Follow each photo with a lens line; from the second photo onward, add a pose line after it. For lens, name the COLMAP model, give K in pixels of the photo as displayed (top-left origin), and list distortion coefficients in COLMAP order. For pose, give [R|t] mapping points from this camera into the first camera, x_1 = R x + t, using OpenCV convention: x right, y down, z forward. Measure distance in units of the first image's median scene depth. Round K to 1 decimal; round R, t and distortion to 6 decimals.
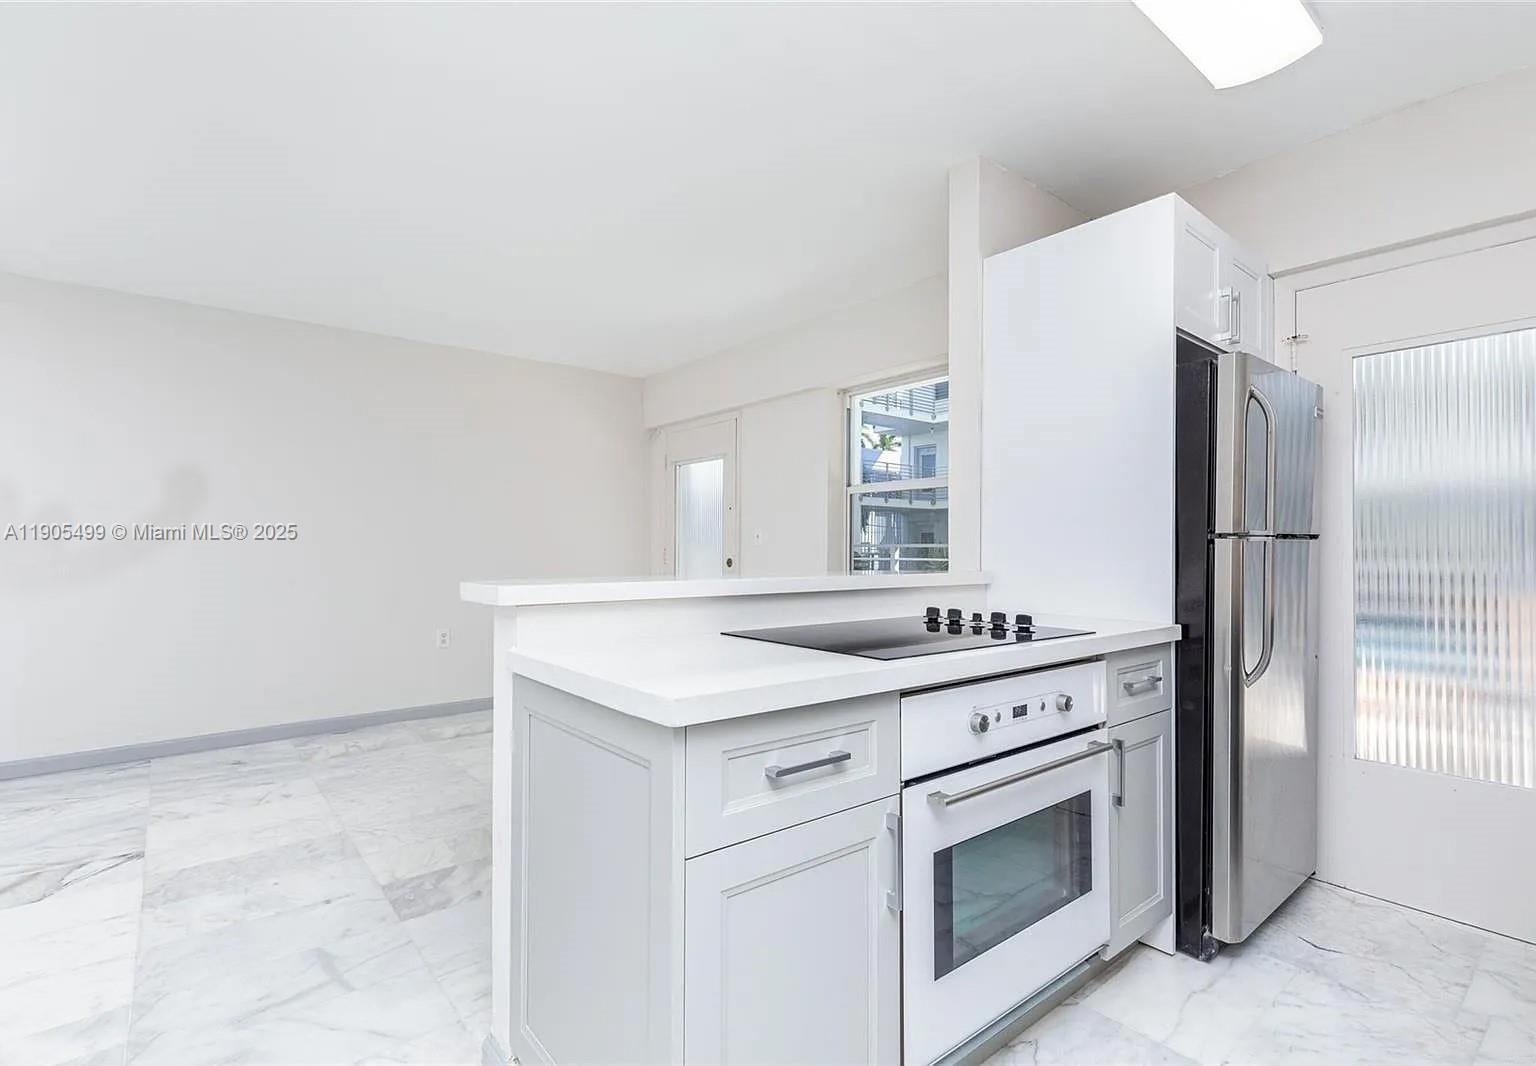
lens RADIAL K [[733.7, 0, 776.4], [0, 733.7, 542.2], [0, 0, 1]] dist [0.004138, 0.001058]
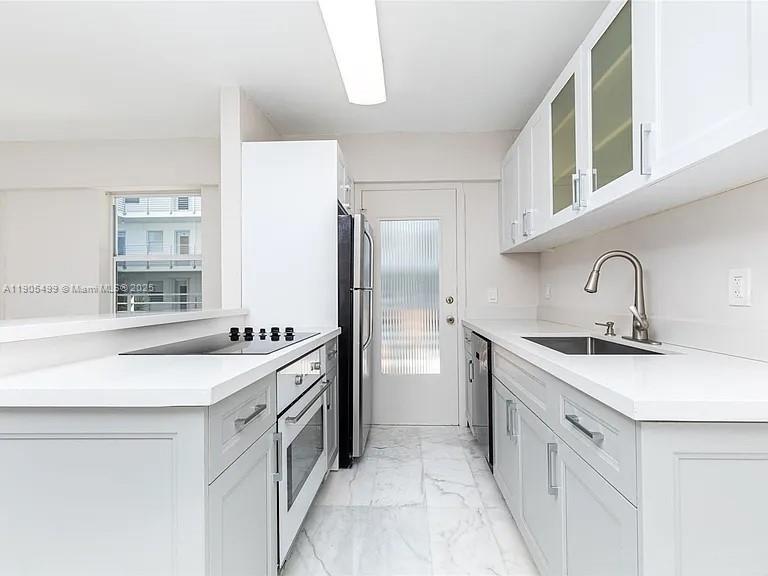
lens RADIAL K [[387.8, 0, 388.2], [0, 387.8, 292.3], [0, 0, 1]] dist [0.011893, -0.000217]
pose [[0.677842, -0.003158, 0.735201, -0.244100], [0.003638, 0.999993, 0.000941, 0.000887], [-0.735199, 0.002037, 0.677848, 0.056215]]
